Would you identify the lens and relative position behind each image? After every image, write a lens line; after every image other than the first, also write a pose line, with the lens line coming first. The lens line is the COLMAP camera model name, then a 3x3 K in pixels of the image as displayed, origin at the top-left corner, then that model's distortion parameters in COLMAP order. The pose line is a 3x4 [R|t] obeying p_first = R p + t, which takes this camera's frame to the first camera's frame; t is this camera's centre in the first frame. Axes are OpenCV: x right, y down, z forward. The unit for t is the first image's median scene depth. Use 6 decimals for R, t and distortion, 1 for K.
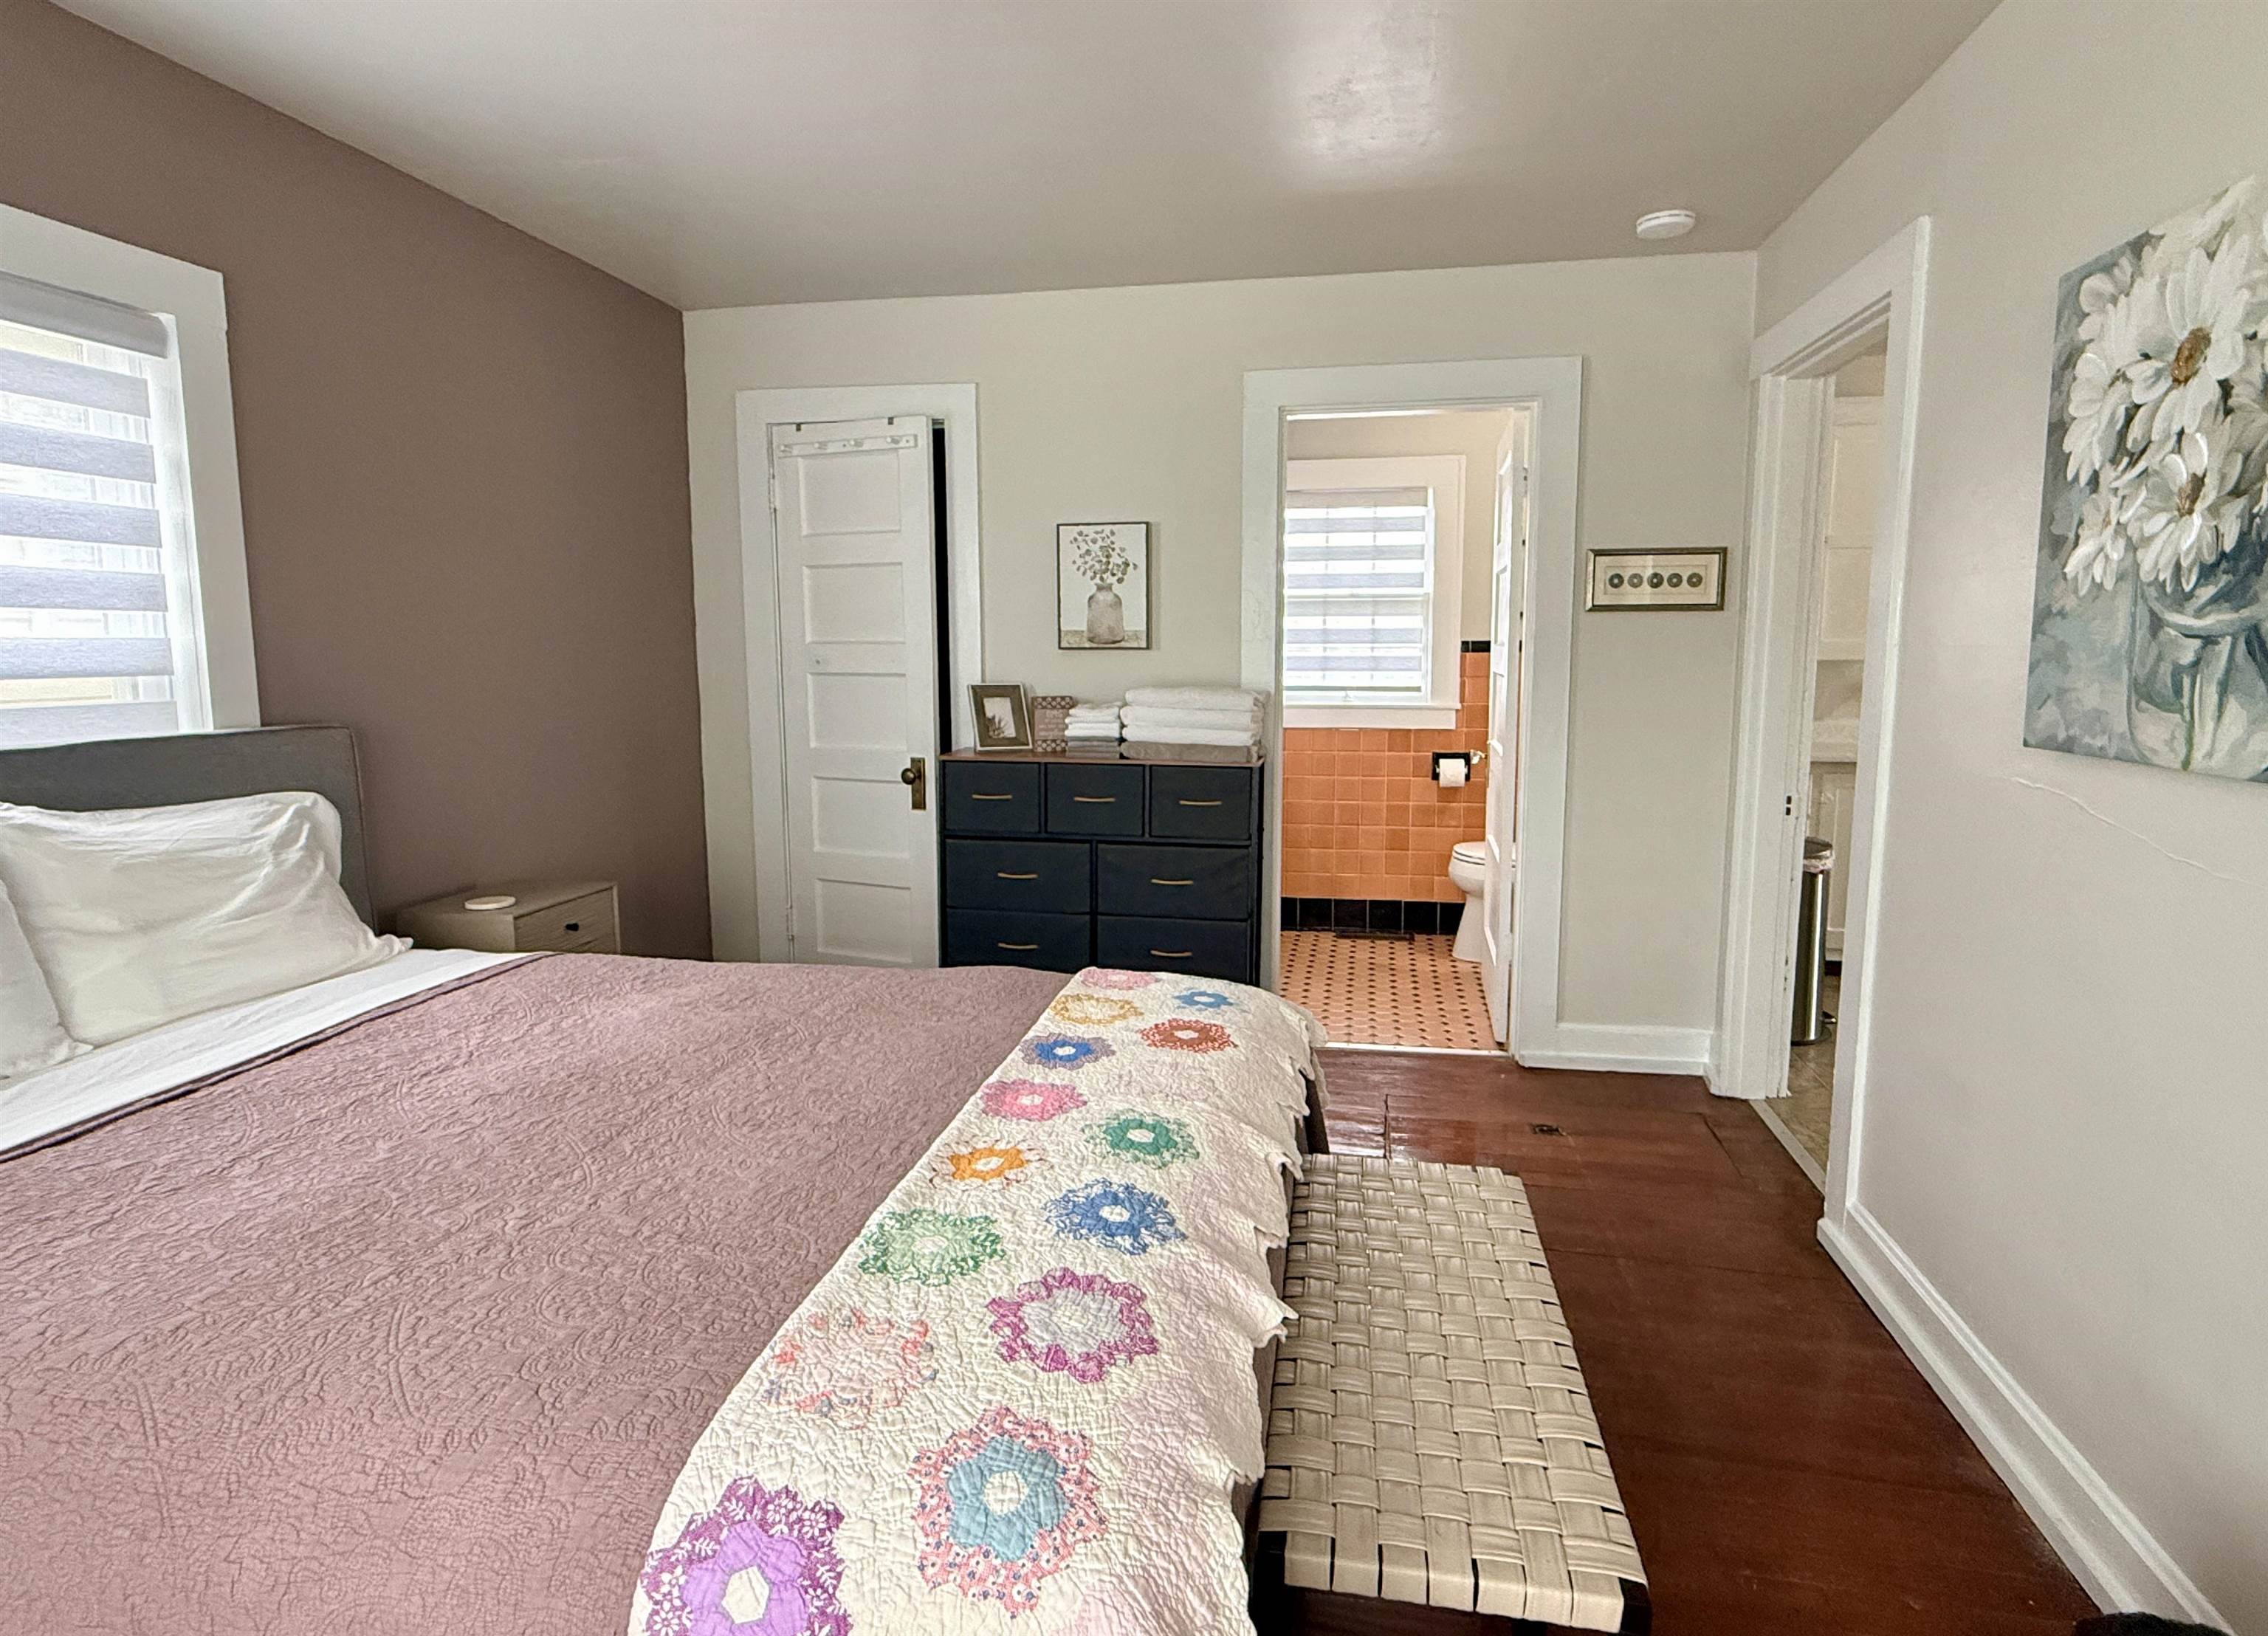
lens RADIAL K [[1222.2, 0, 1129.7], [0, 1222.2, 800.0], [0, 0, 1]] dist [-0.002313, -0.000412]
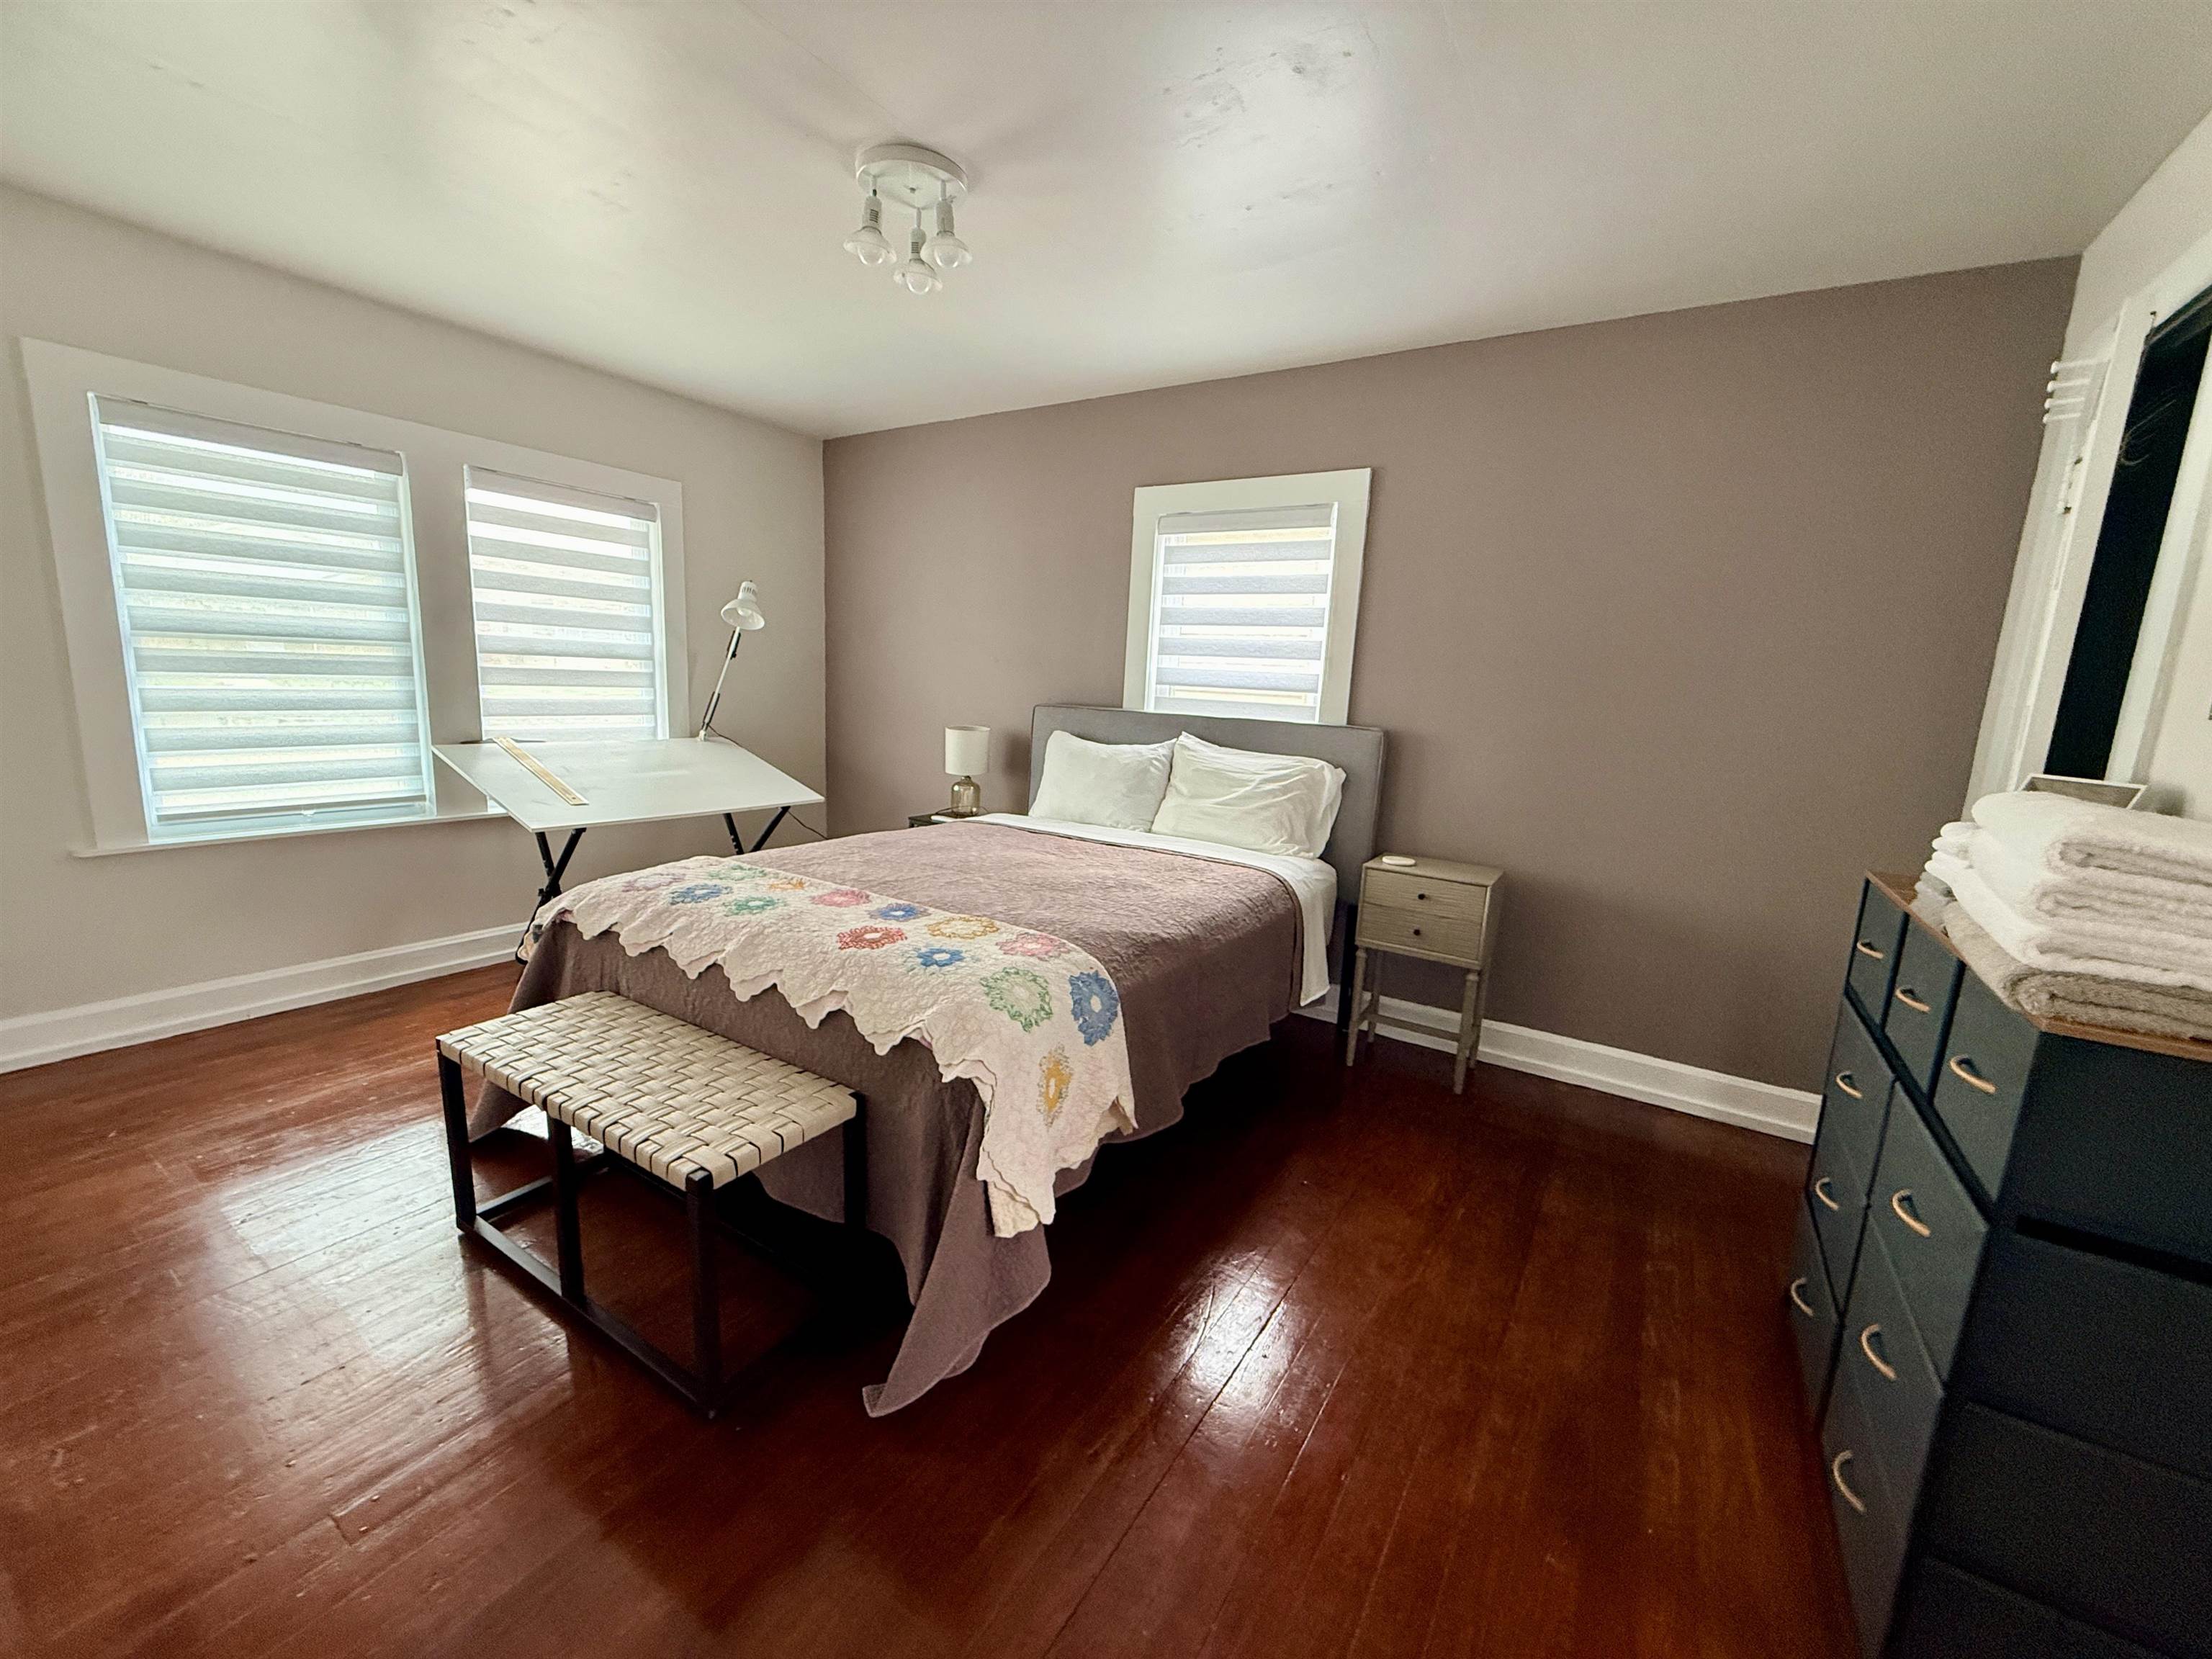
lens RADIAL K [[882.9, 0, 1103.3], [0, 882.9, 833.8], [0, 0, 1]] dist [-0.001891, 0.000493]
pose [[-0.374505, 0.149288, -0.915128, 0.788564], [-0.154660, 0.963070, 0.220402, -0.169648], [0.914235, 0.224075, -0.337586, 1.434565]]
